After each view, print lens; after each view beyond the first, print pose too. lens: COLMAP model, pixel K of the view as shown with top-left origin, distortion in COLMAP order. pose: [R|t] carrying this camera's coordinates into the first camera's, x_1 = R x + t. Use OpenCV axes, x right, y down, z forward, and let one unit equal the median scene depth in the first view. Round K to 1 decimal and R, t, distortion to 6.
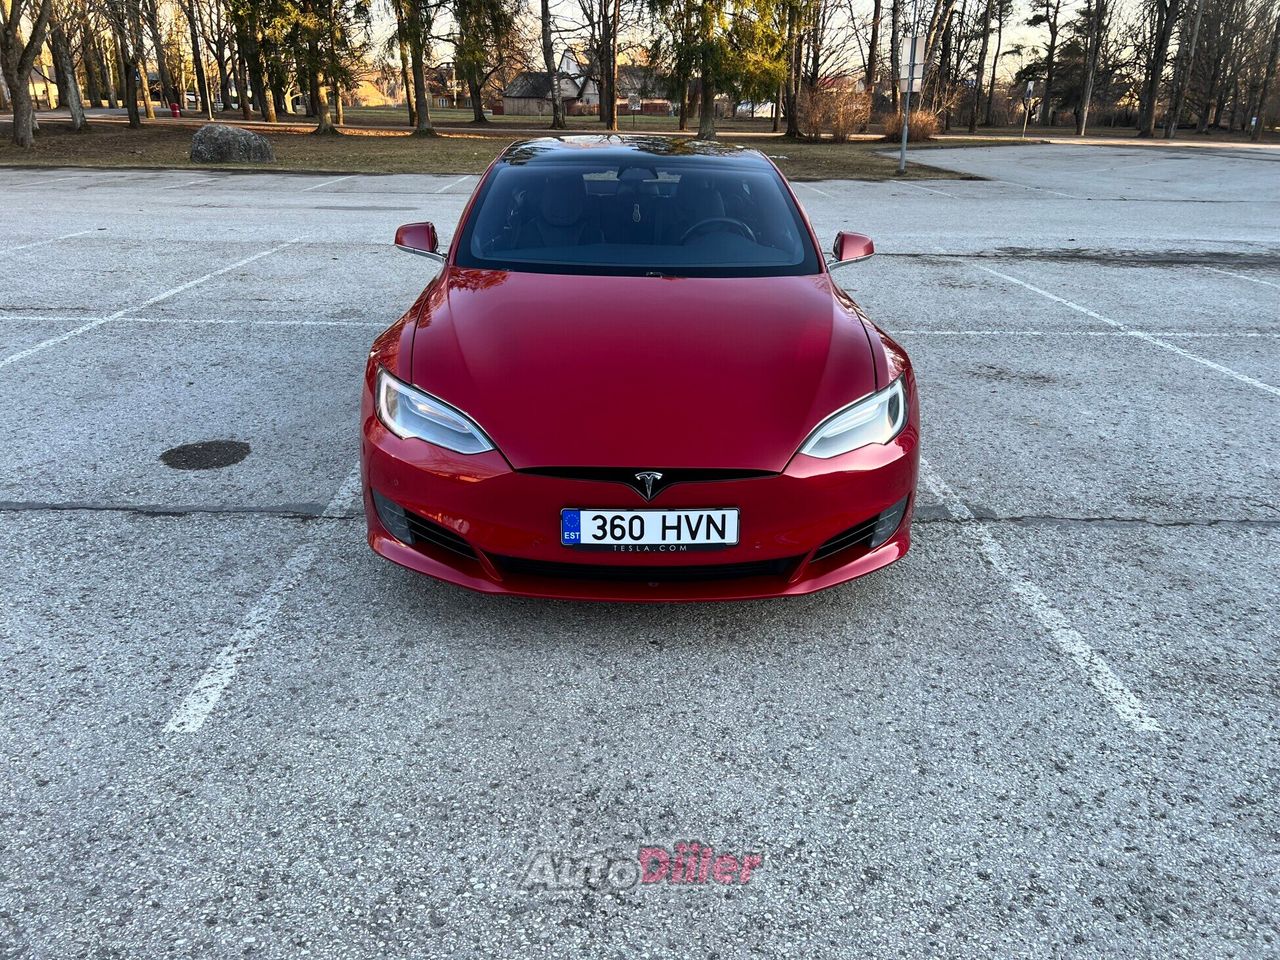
lens RADIAL K [[966.2, 0, 648.2], [0, 966.2, 434.5], [0, 0, 1]] dist [0.065674, -0.077990]
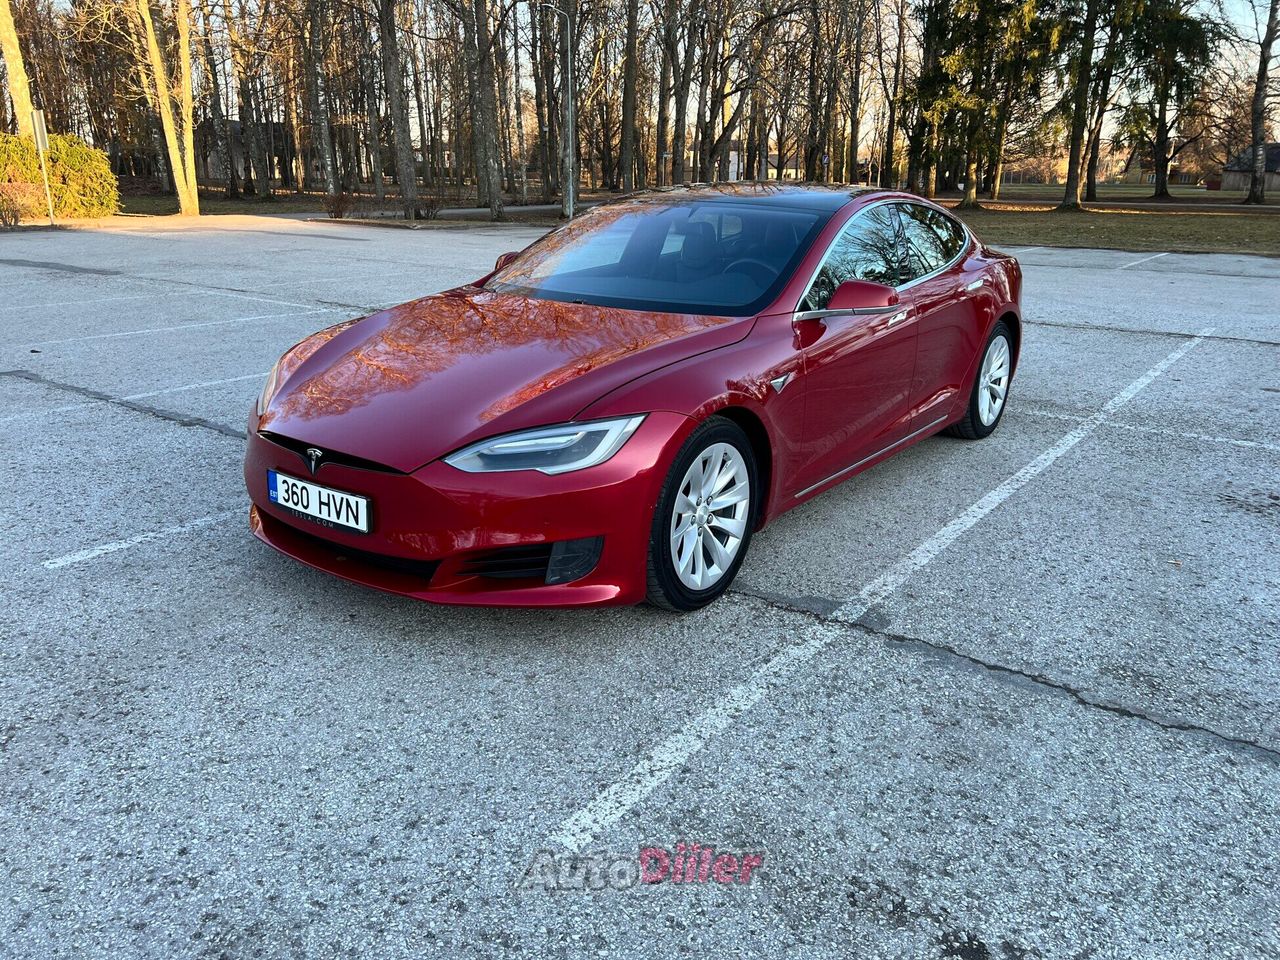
lens RADIAL K [[966.2, 0, 648.2], [0, 966.2, 434.5], [0, 0, 1]] dist [0.065674, -0.077990]
pose [[0.783582, 0.150284, -0.602838, 0.714833], [-0.194589, 0.980849, -0.008411, -0.031996], [0.590029, 0.123897, 0.797819, 0.239234]]
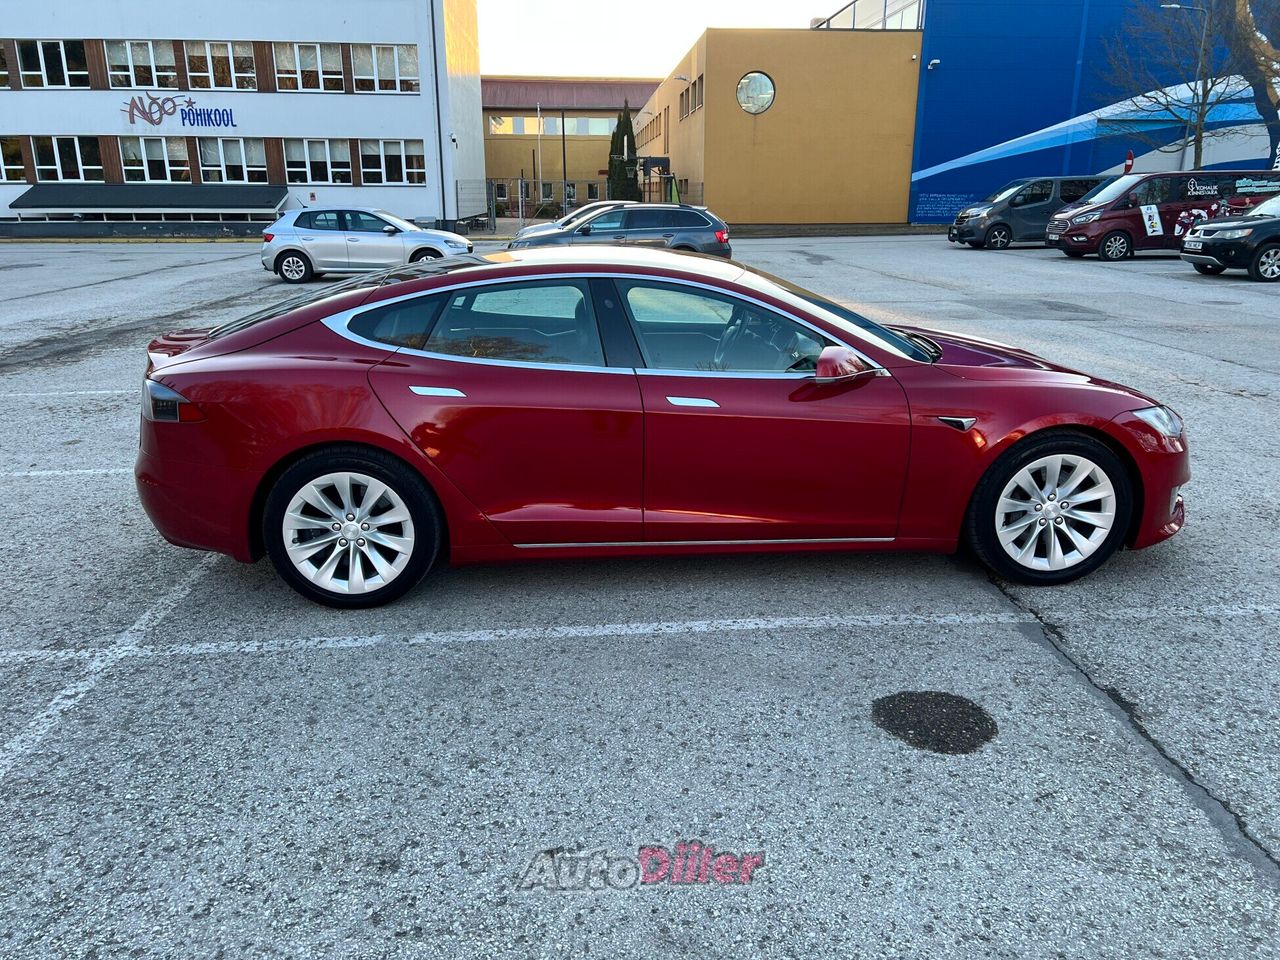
lens RADIAL K [[966.2, 0, 648.2], [0, 966.2, 434.5], [0, 0, 1]] dist [0.065674, -0.077990]
pose [[-0.027711, -0.262524, 0.964528, -1.283877], [0.325526, 0.909932, 0.257016, -0.495468], [-0.945127, 0.321101, 0.060243, 1.307036]]
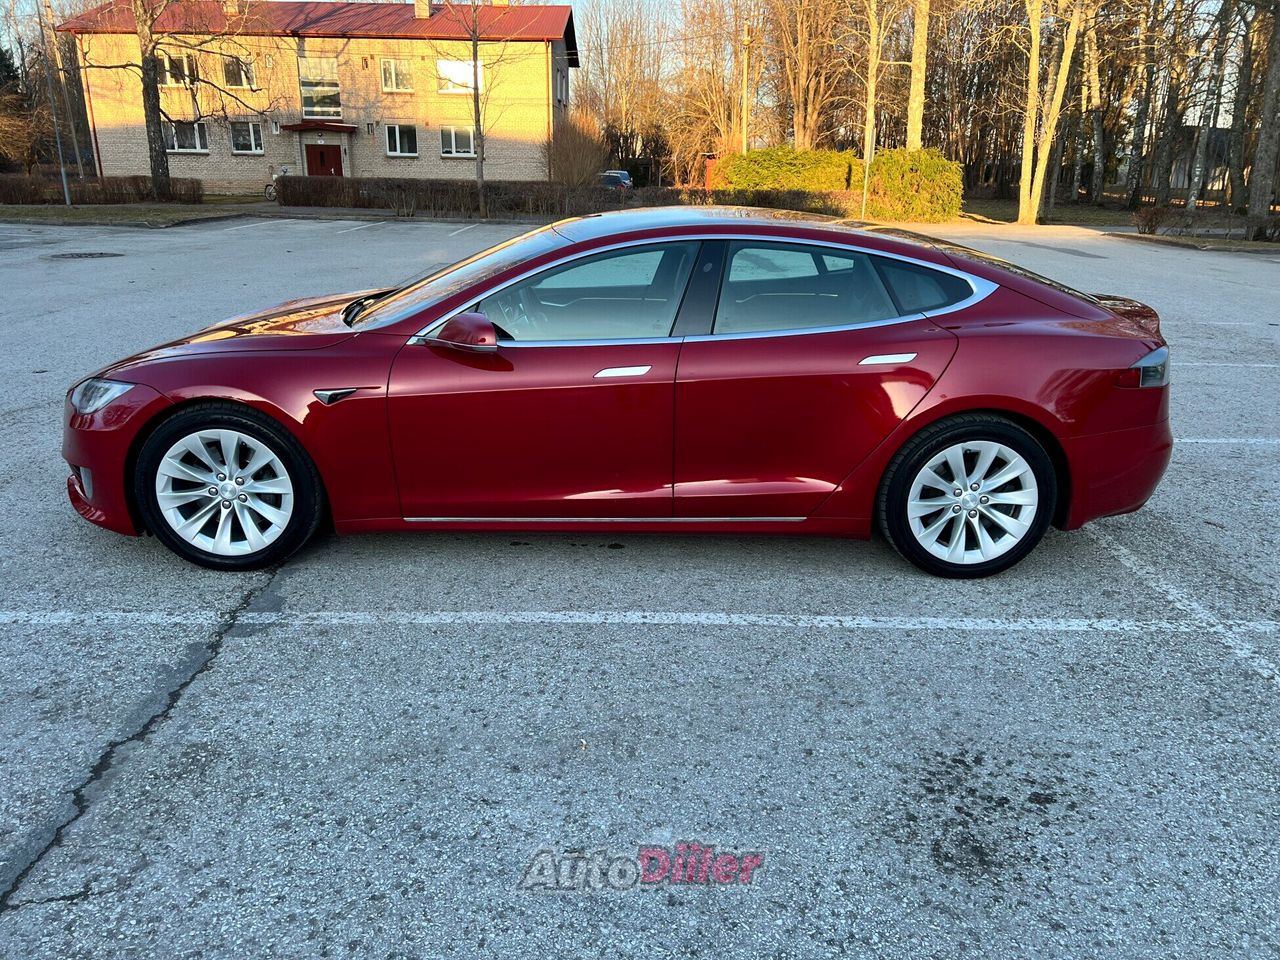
lens RADIAL K [[969.4, 0, 661.7], [0, 969.4, 435.3], [0, 0, 1]] dist [0.065657, -0.055778]
pose [[-0.000811, 0.246943, -0.969030, 1.214243], [-0.339551, 0.911390, 0.232538, -0.424791], [0.940587, 0.329224, 0.083111, 1.310137]]
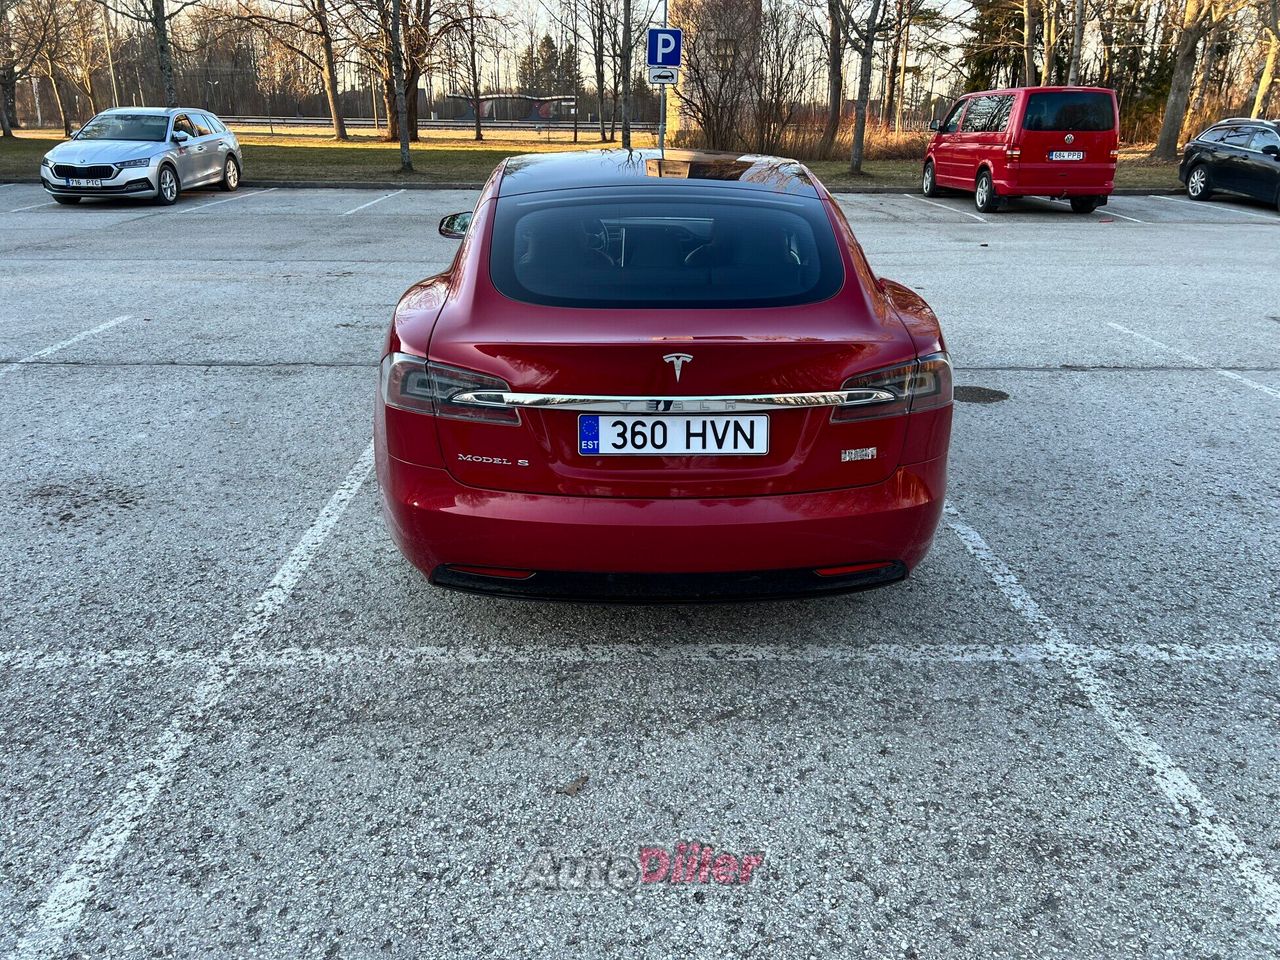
lens RADIAL K [[976.7, 0, 639.7], [0, 976.7, 432.0], [0, 0, 1]] dist [0.069578, -0.071329]
pose [[-0.999516, -0.030596, -0.005672, -0.010720], [-0.027863, 0.798850, 0.600885, -0.854473], [-0.013854, 0.600752, -0.799316, 2.501562]]
